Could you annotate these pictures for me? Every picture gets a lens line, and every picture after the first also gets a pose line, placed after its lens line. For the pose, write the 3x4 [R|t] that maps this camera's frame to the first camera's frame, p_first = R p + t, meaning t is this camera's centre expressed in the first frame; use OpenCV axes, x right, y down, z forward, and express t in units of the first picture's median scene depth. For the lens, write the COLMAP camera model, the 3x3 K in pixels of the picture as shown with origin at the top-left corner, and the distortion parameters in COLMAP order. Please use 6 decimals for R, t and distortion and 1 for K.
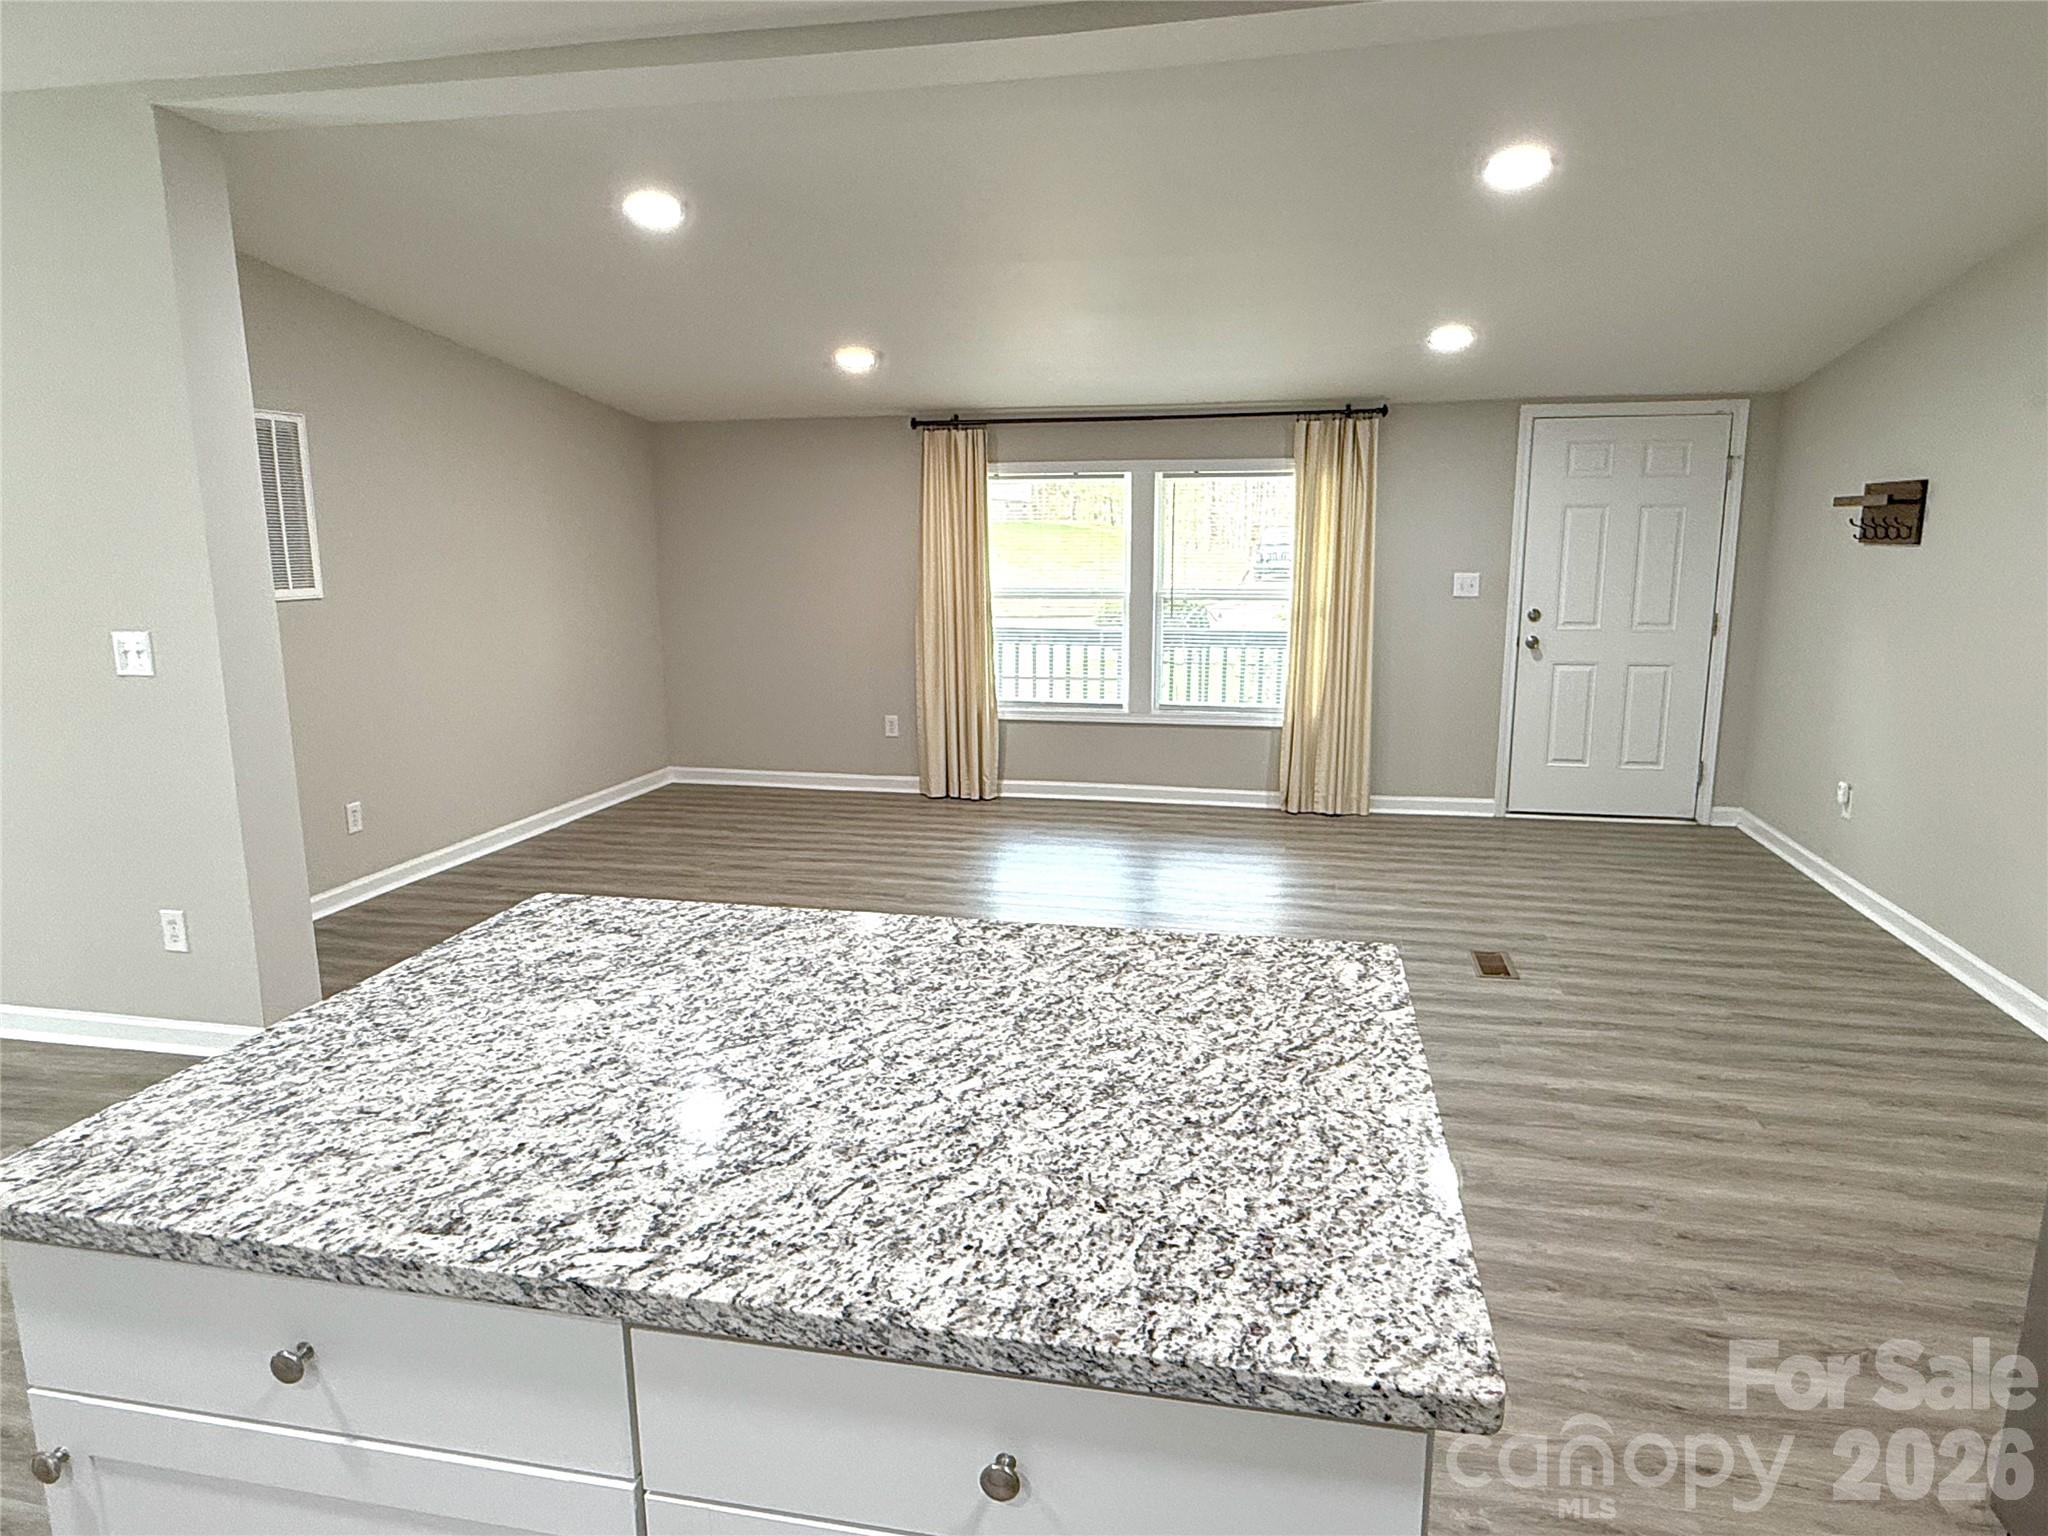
lens RADIAL K [[1287.6, 0, 1013.2], [0, 1287.6, 775.2], [0, 0, 1]] dist [-0.002072, 0.001534]
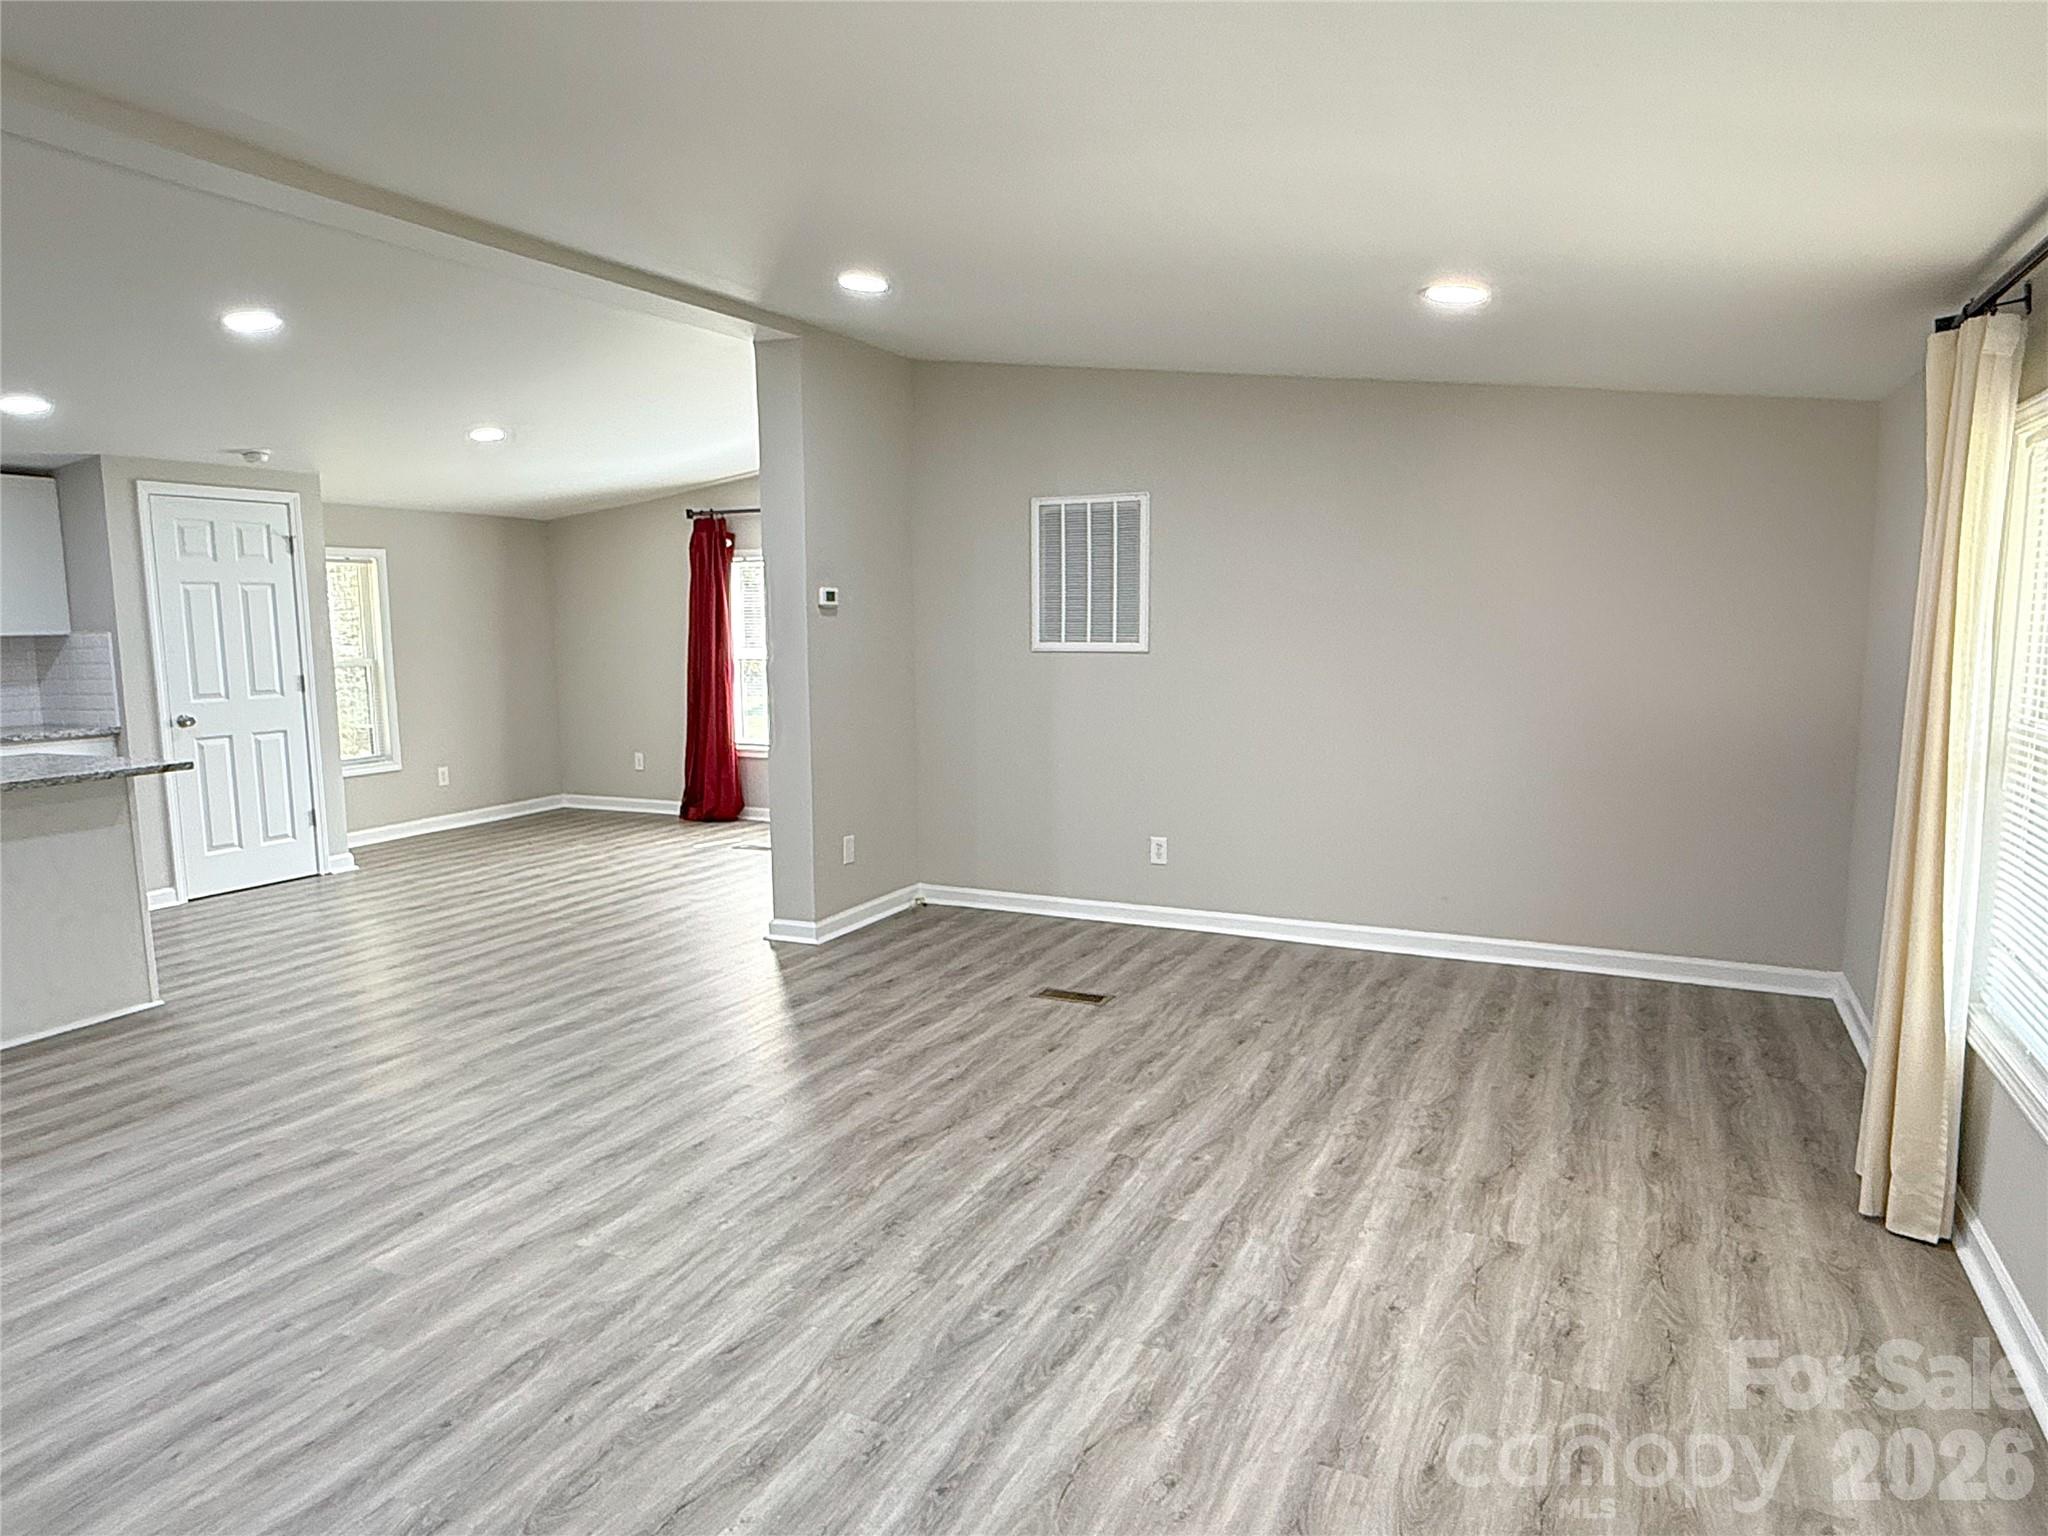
lens RADIAL K [[1287.6, 0, 1020.3], [0, 1287.6, 777.8], [0, 0, 1]] dist [-0.002072, 0.001534]
pose [[-0.219307, 0.132650, -0.966596, 0.552252], [-0.171650, 0.970016, 0.172065, -0.190293], [0.960438, 0.203651, -0.189961, 1.041488]]
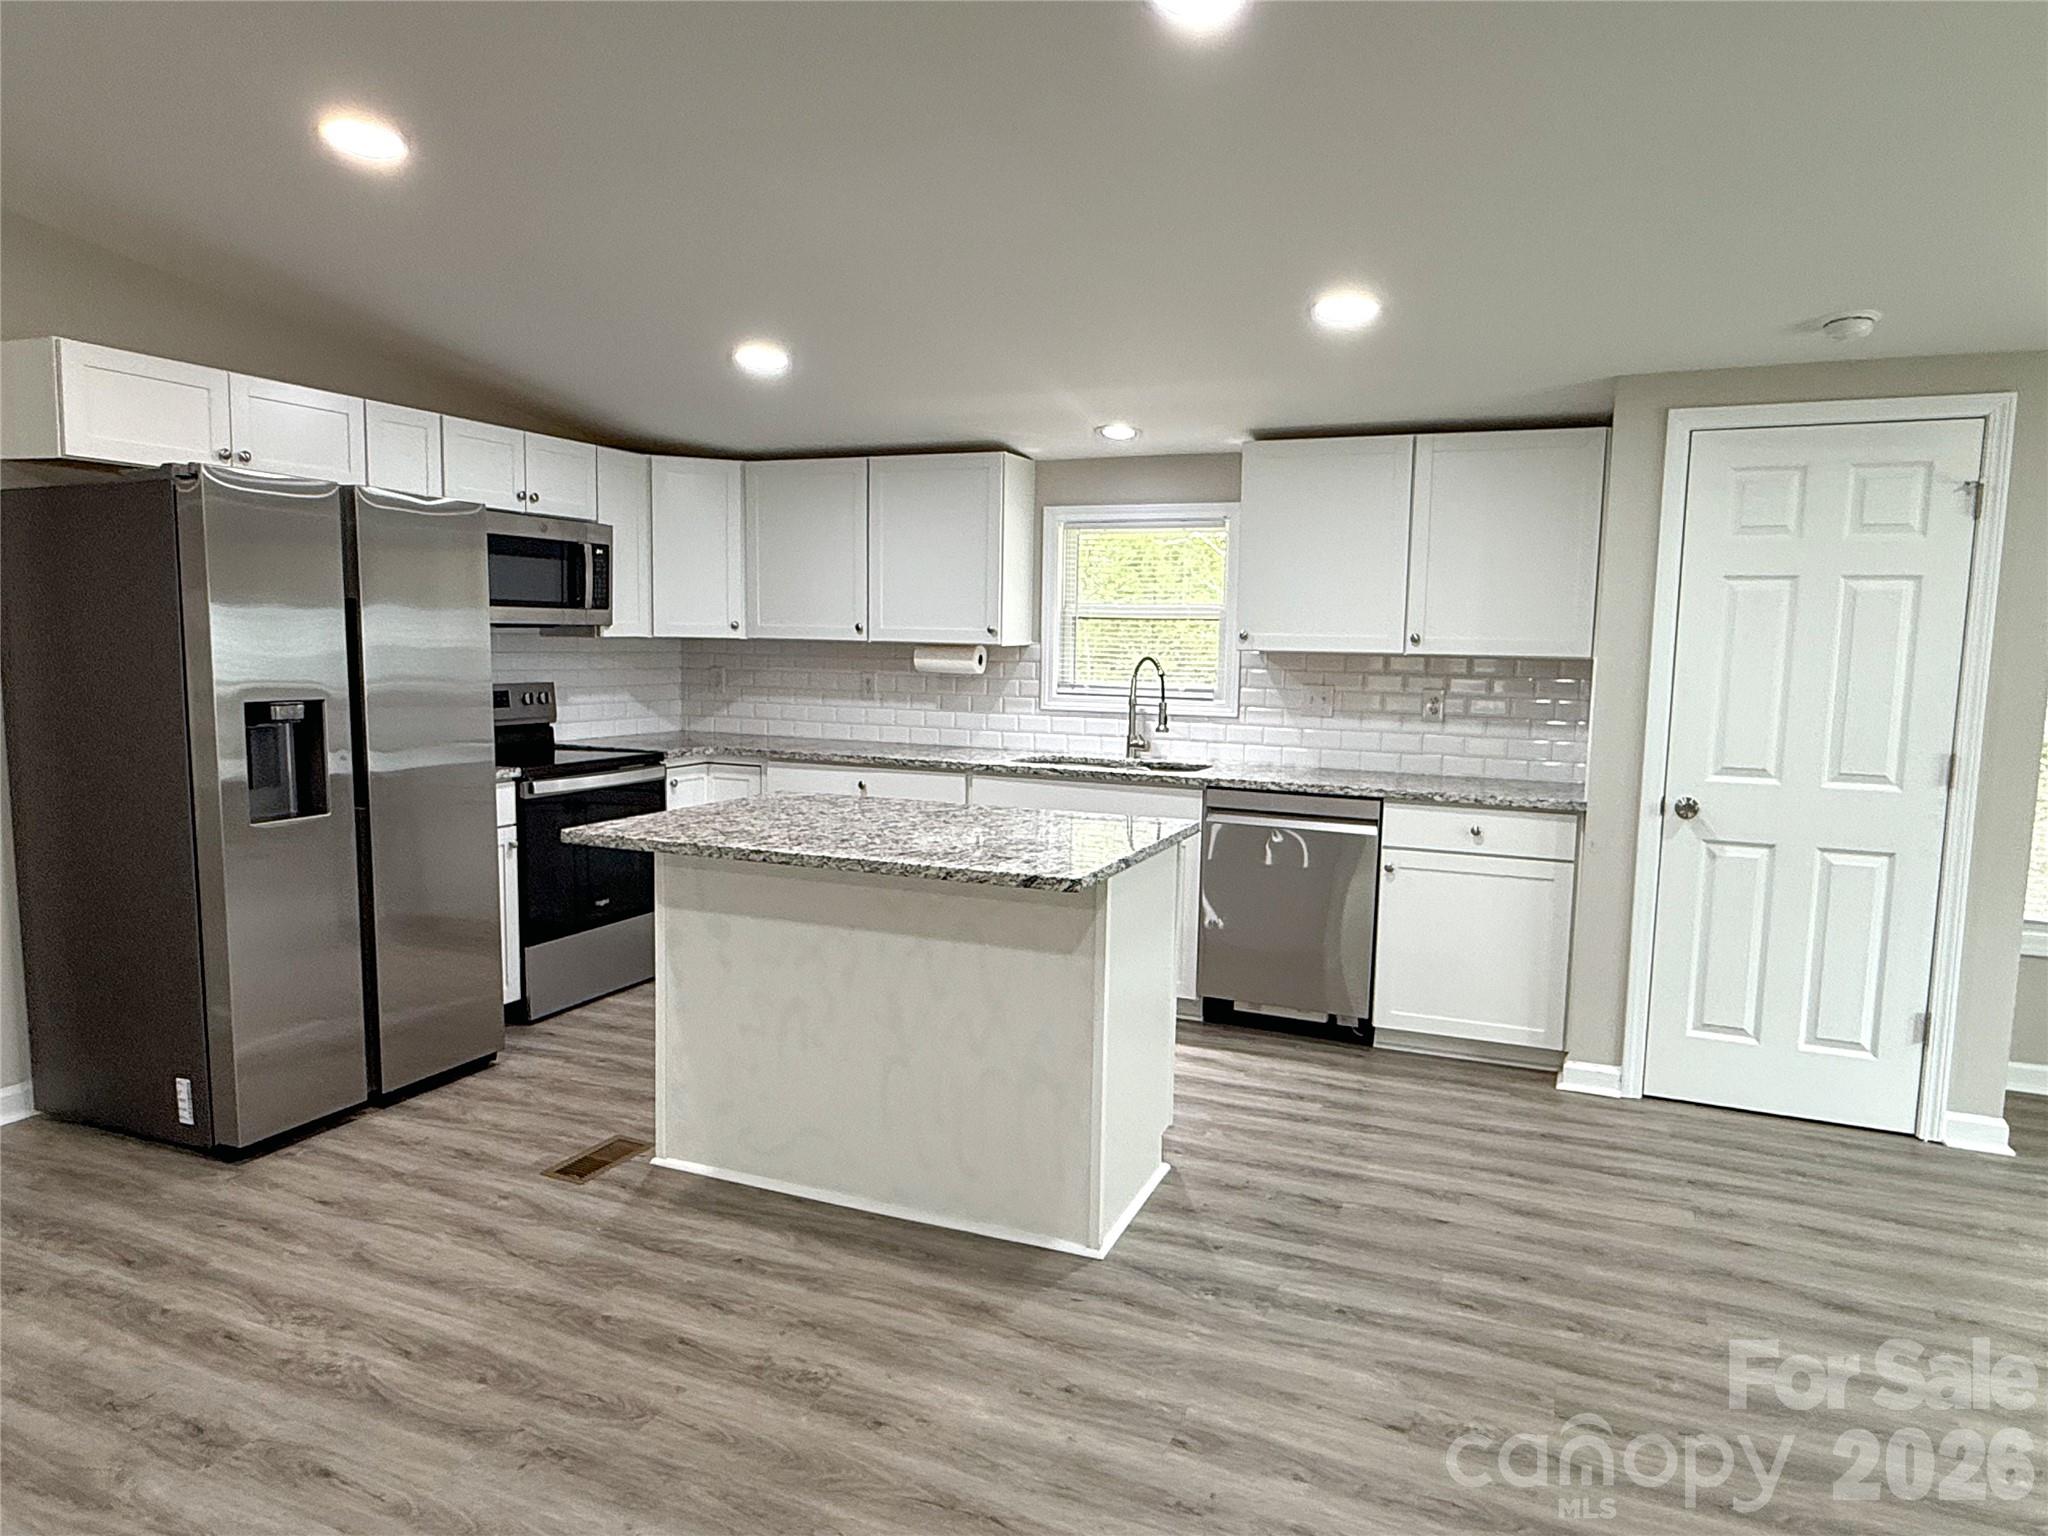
lens RADIAL K [[1287.6, 0, 1019.1], [0, 1287.6, 779.0], [0, 0, 1]] dist [-0.002072, 0.001534]
pose [[-0.983091, -0.033765, 0.179979, -0.196076], [0.020771, 0.955948, 0.292799, -0.135785], [-0.181937, 0.291586, -0.939083, 0.795075]]
